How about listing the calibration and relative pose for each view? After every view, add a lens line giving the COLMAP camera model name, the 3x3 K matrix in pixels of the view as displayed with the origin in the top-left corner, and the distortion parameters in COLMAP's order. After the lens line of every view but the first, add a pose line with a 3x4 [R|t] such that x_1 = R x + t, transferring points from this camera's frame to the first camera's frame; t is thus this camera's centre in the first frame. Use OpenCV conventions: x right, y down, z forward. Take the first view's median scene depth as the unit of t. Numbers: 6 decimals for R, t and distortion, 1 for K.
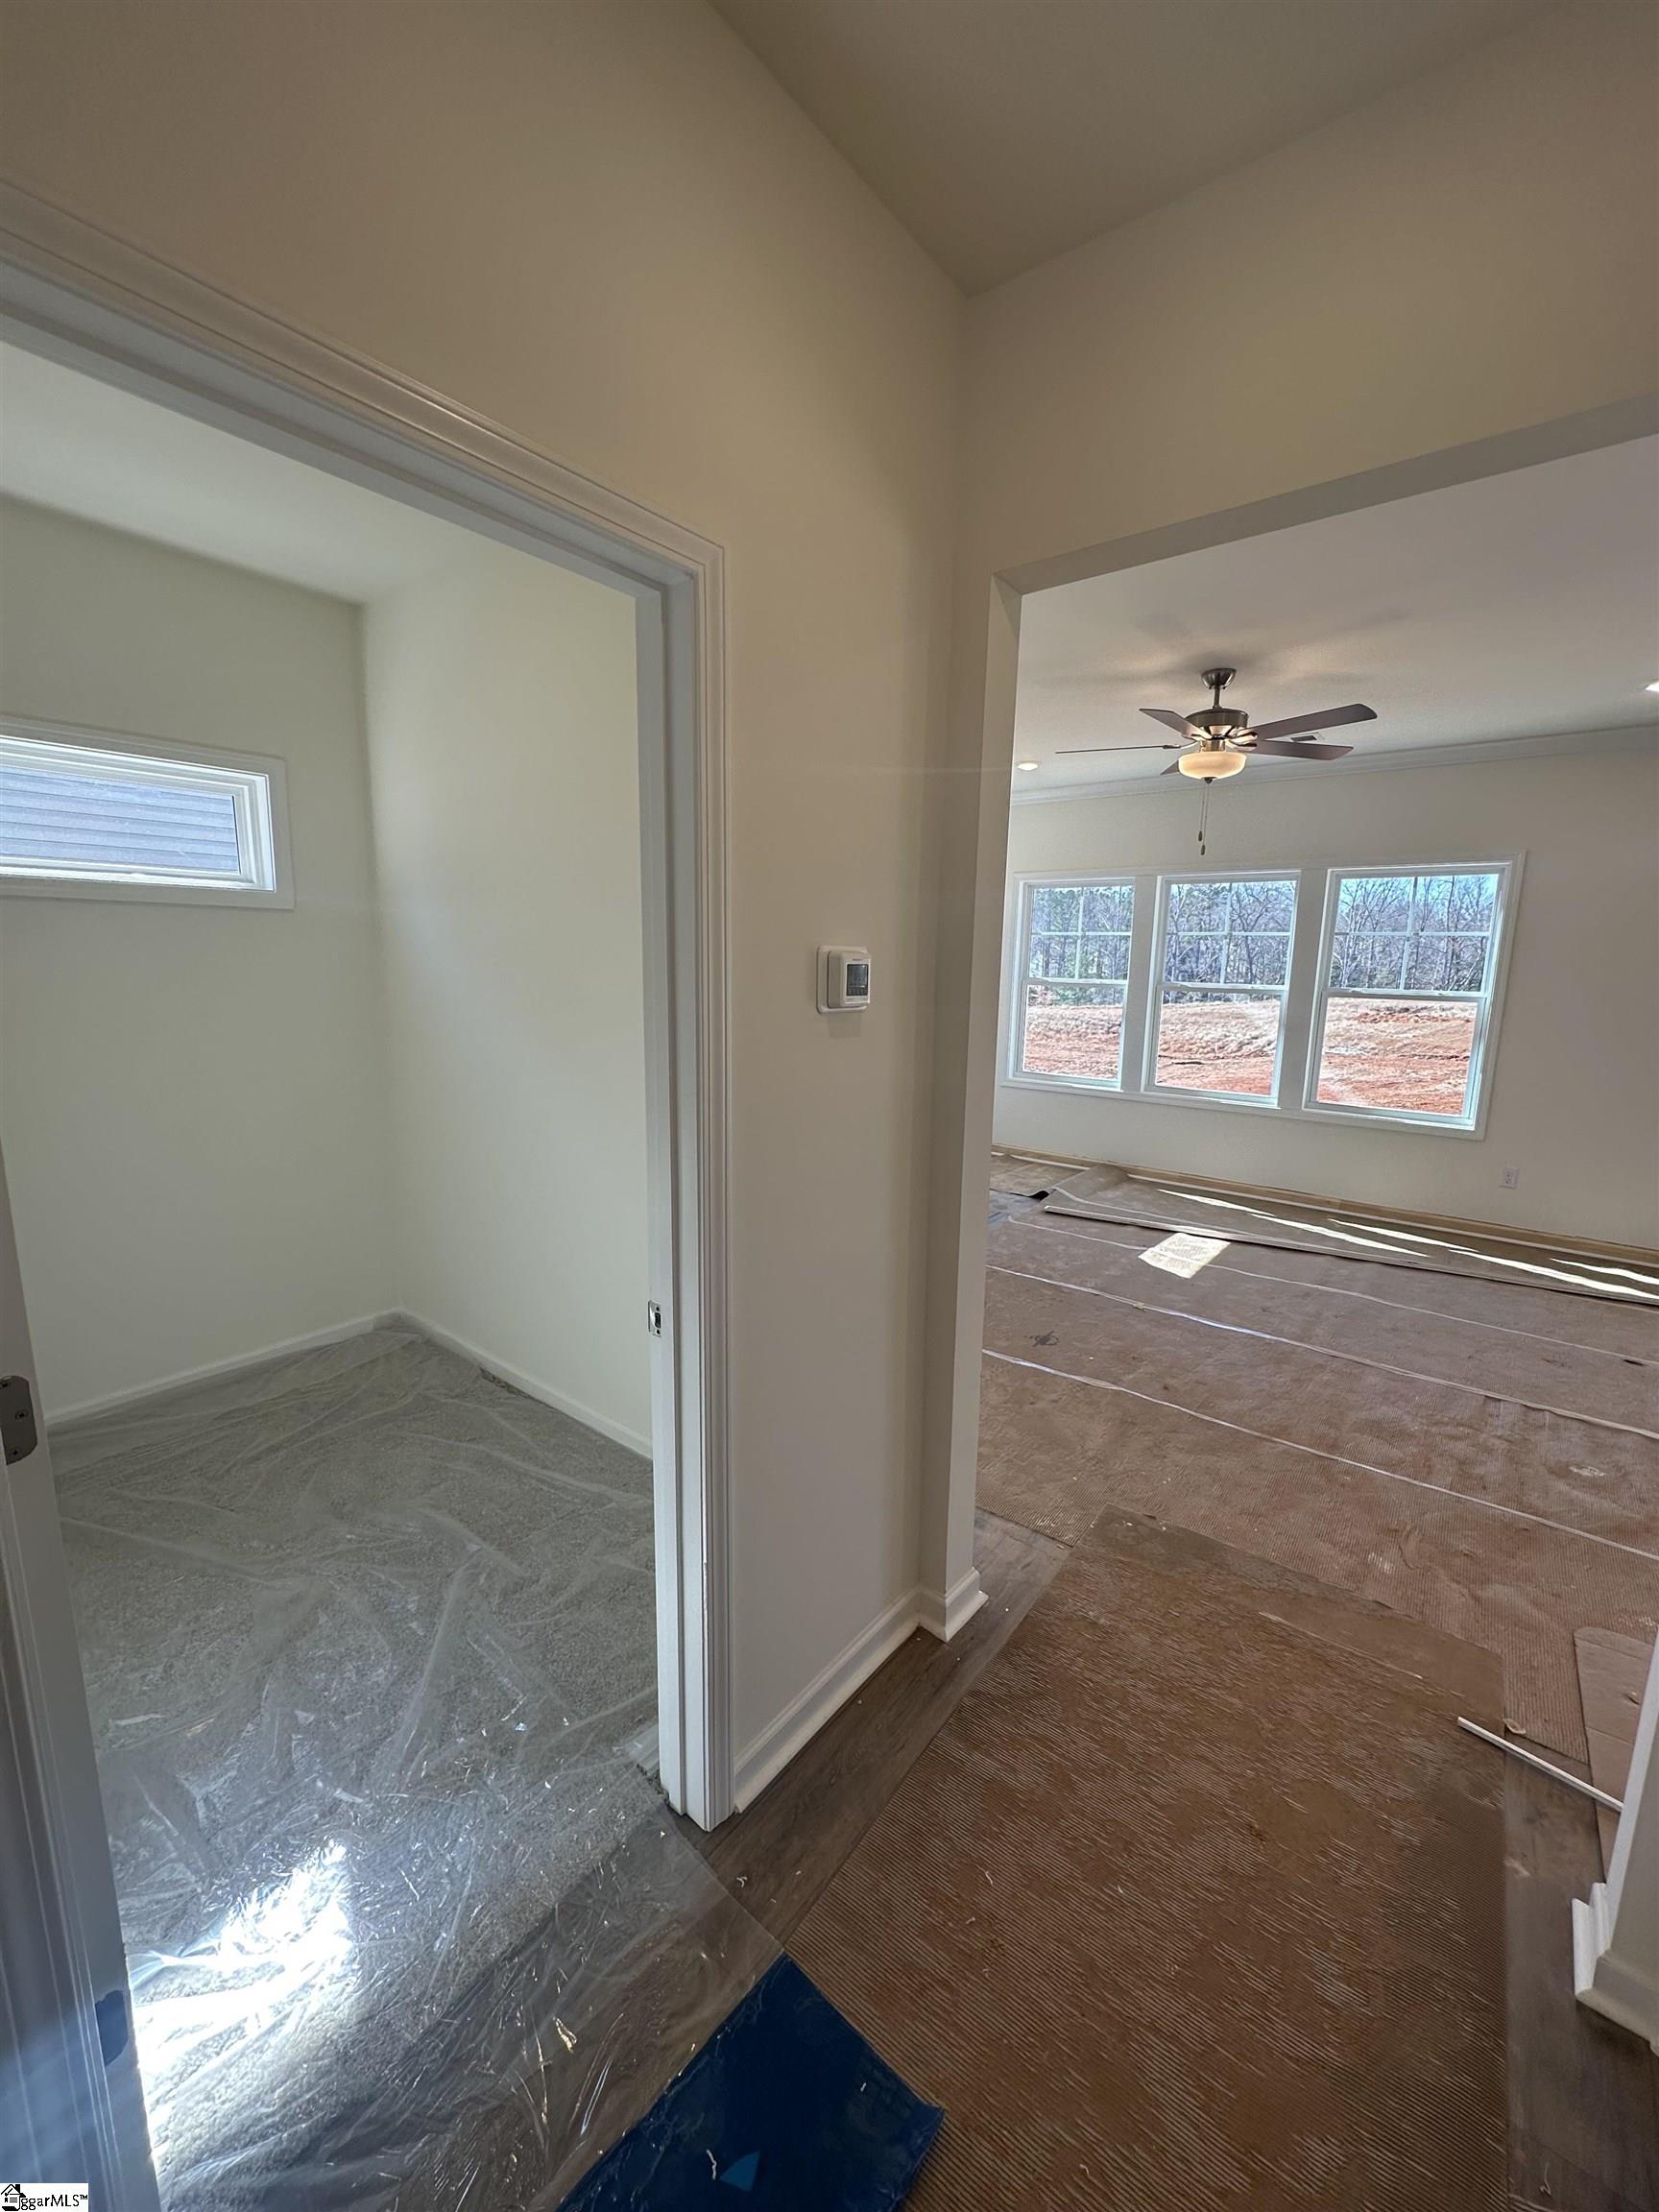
lens RADIAL K [[872.0, 0, 829.5], [0, 872.0, 1106.0], [0, 0, 1]] dist [-0.002741, -0.000116]
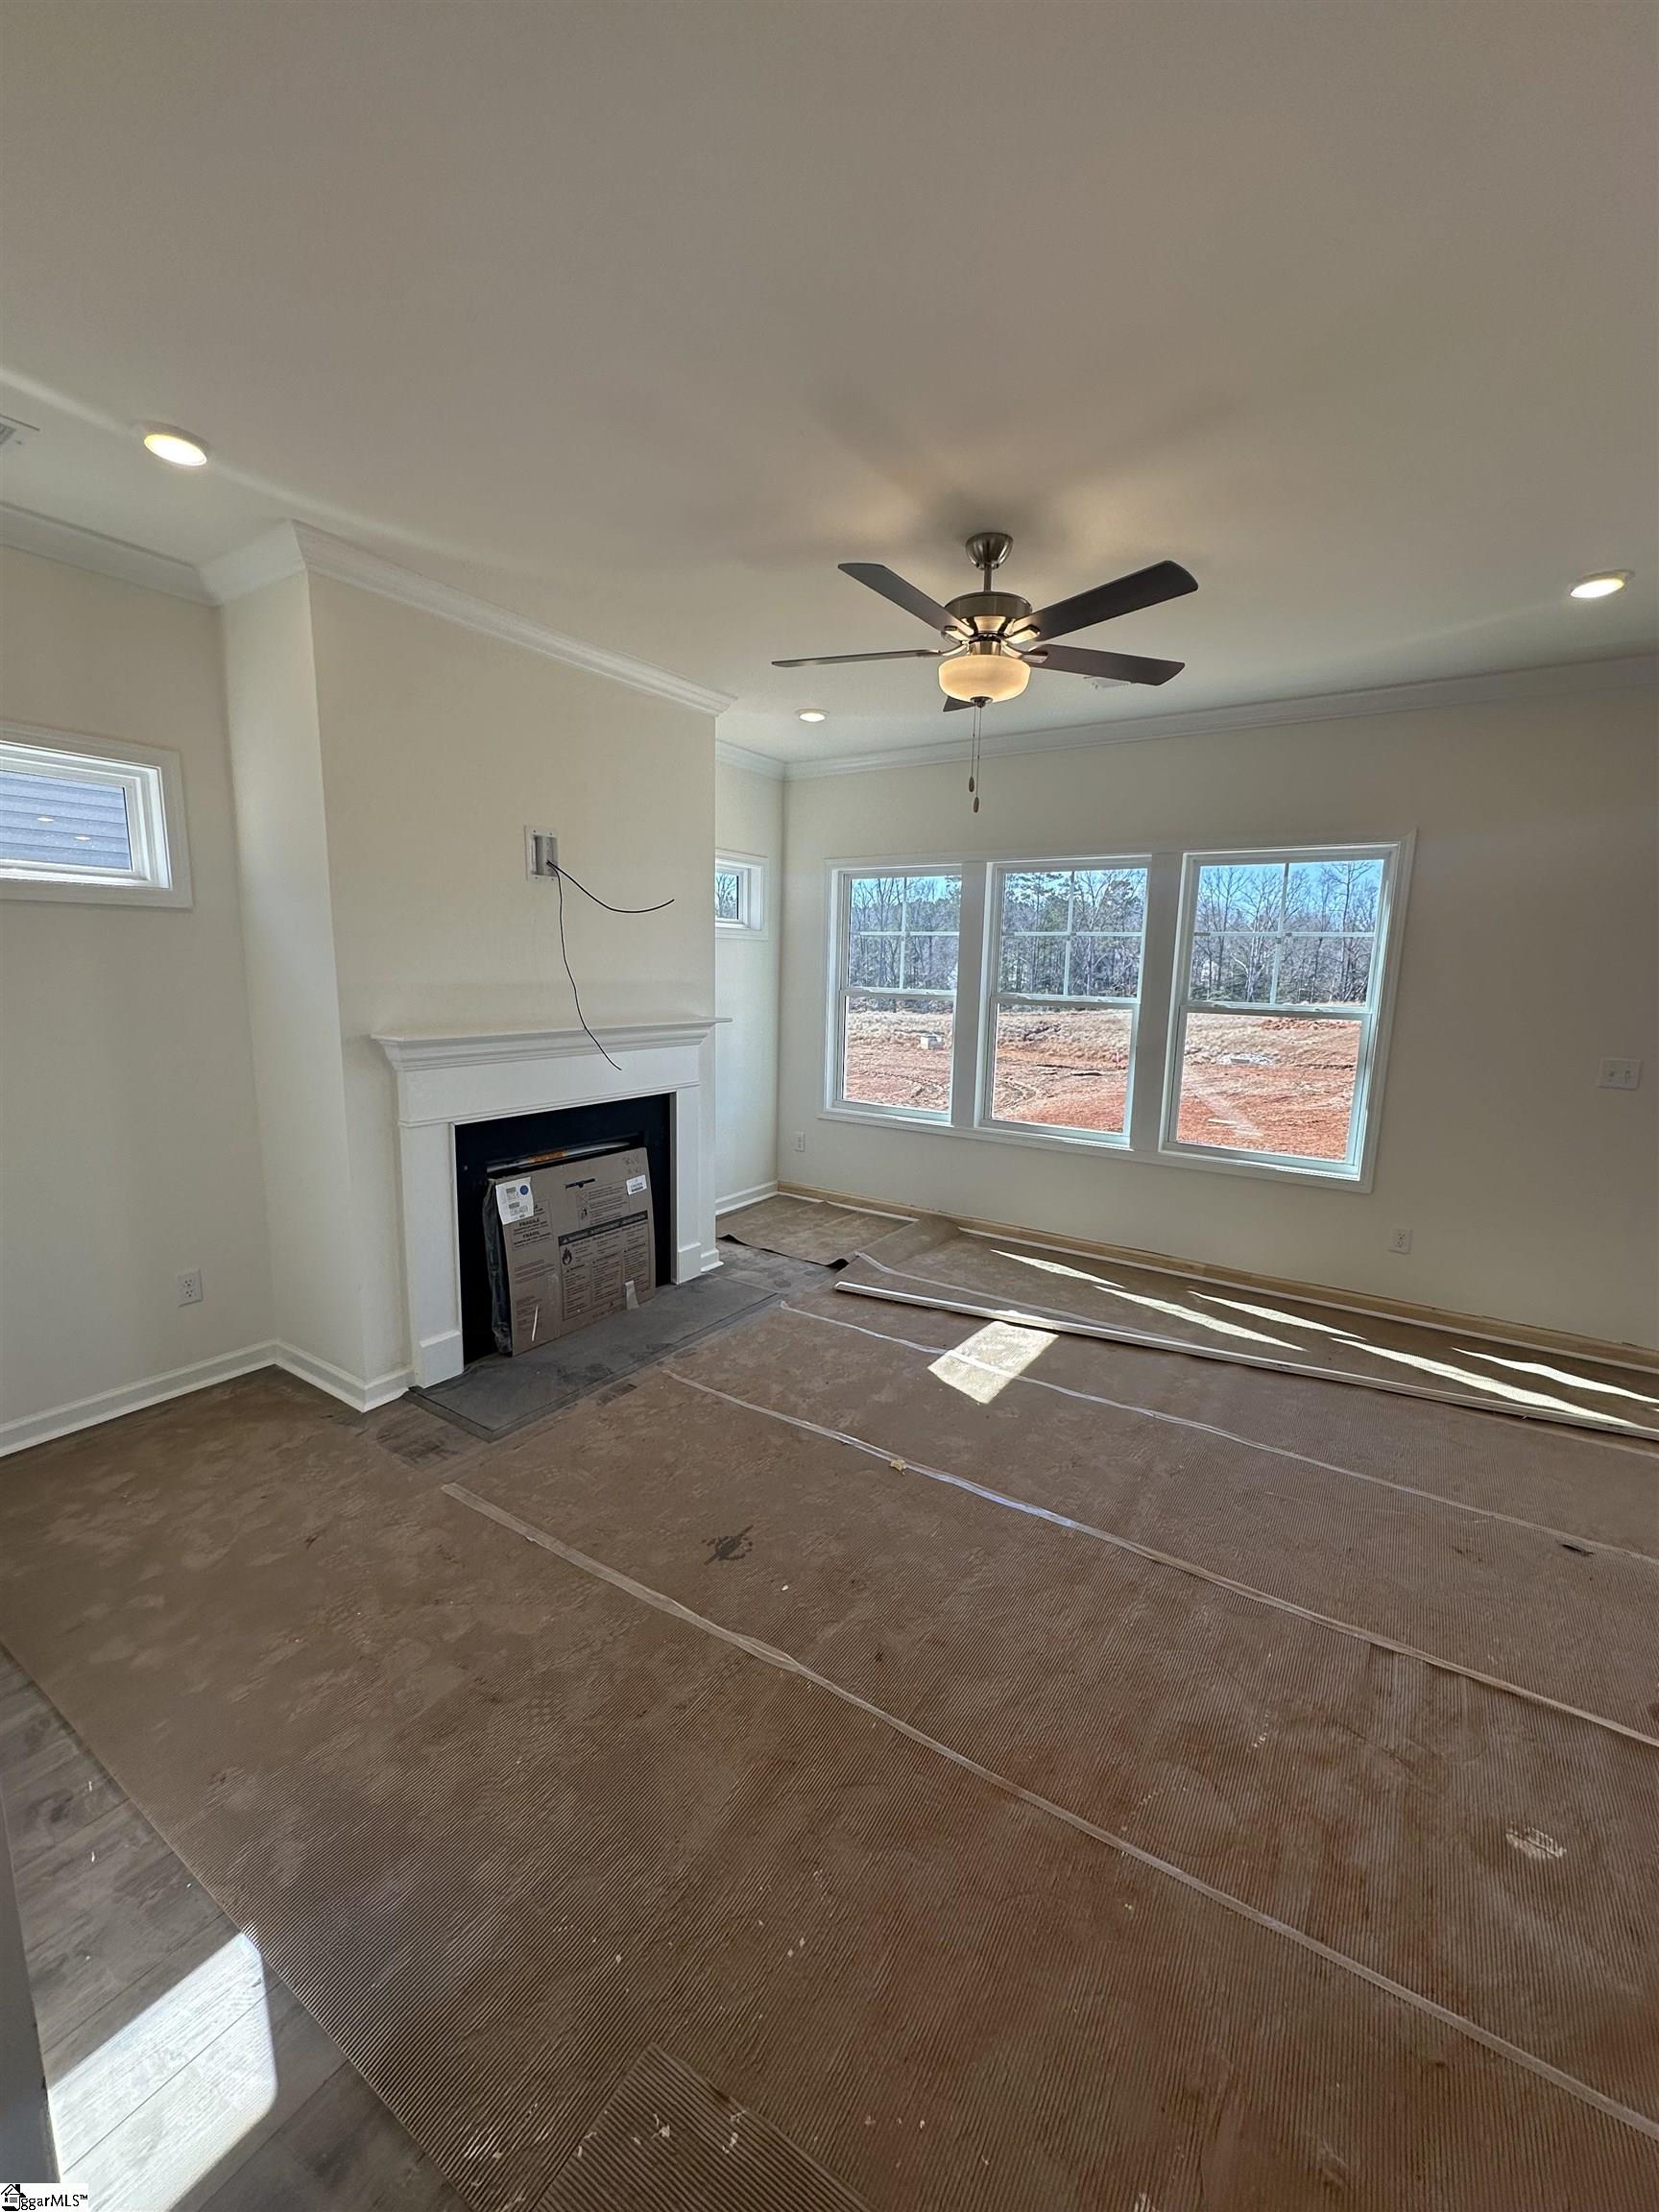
lens RADIAL K [[878.8, 0, 829.5], [0, 878.8, 1106.0], [0, 0, 1]] dist [-0.001372, 0.000162]
pose [[0.996306, -0.008208, 0.085477, 0.193136], [0.008917, 0.999929, -0.007916, -0.038913], [-0.085406, 0.008649, 0.996309, 0.245327]]
